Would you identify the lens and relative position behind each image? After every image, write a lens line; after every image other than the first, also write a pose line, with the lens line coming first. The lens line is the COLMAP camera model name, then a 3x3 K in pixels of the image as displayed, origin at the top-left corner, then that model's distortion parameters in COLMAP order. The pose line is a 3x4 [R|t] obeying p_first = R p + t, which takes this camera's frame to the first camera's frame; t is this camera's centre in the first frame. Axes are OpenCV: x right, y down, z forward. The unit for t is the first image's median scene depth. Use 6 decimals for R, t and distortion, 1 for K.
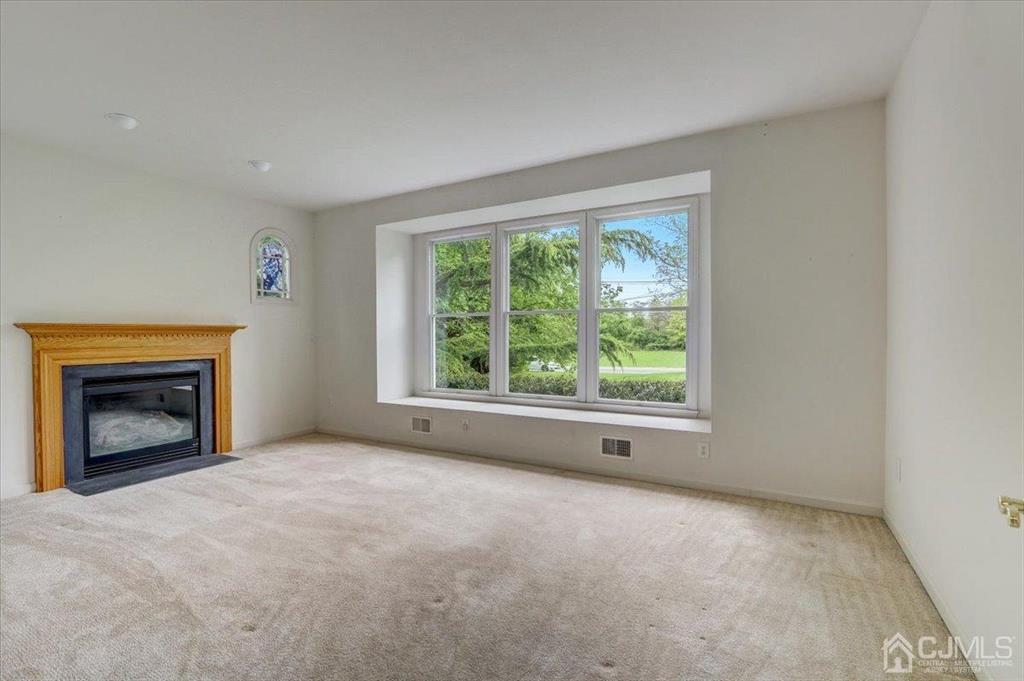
lens RADIAL K [[470.1, 0, 502.9], [0, 470.1, 341.4], [0, 0, 1]] dist [-0.012948, 0.001450]
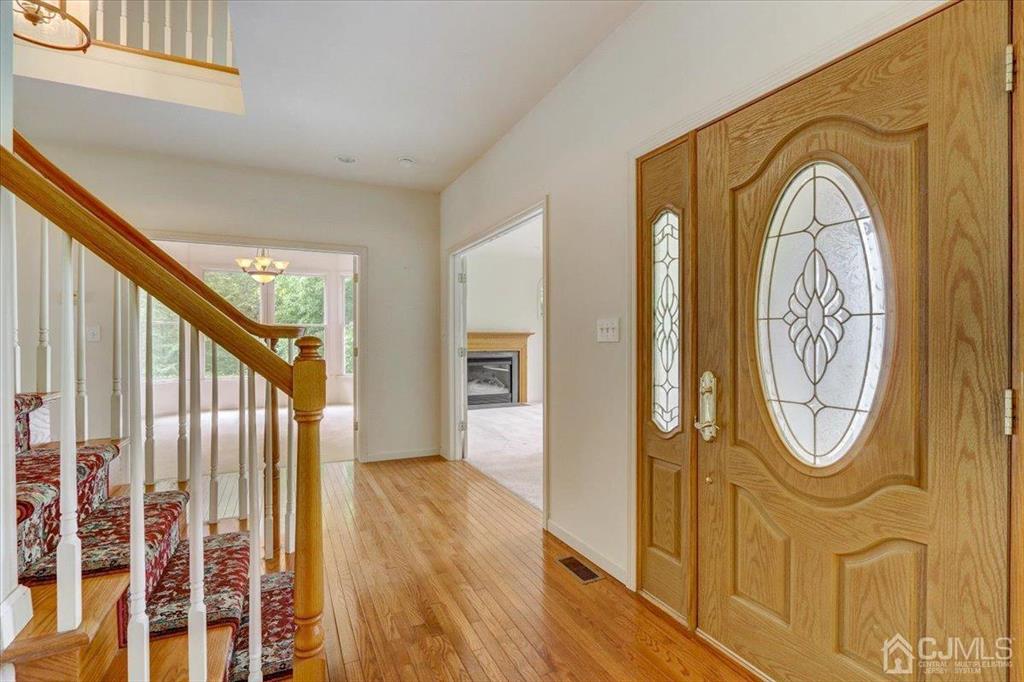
lens RADIAL K [[470.1, 0, 502.9], [0, 470.1, 341.9], [0, 0, 1]] dist [-0.012948, 0.001450]
pose [[0.831510, 0.004934, -0.555488, 0.404335], [-0.009721, 0.999937, -0.005670, 0.014847], [0.555425, 0.010114, 0.831505, -0.650387]]
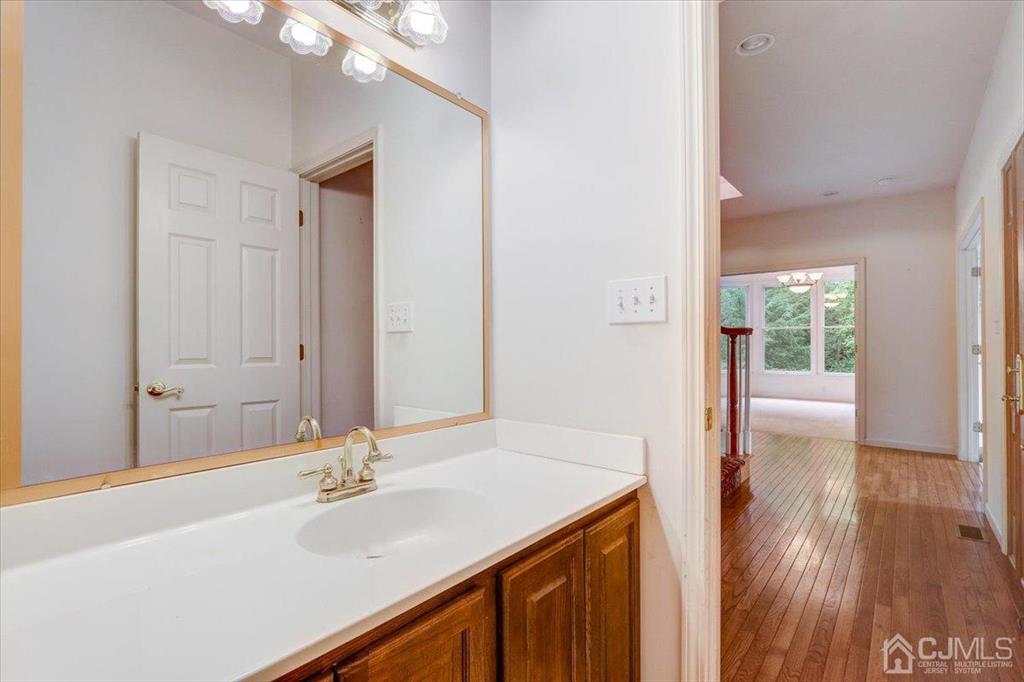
lens RADIAL K [[470.1, 0, 502.9], [0, 470.1, 341.9], [0, 0, 1]] dist [-0.012948, 0.001450]
pose [[-0.171993, -0.002966, -0.985094, 0.926188], [-0.012698, 0.999919, -0.000794, 0.031477], [0.985016, 0.012373, -0.172016, -0.652179]]
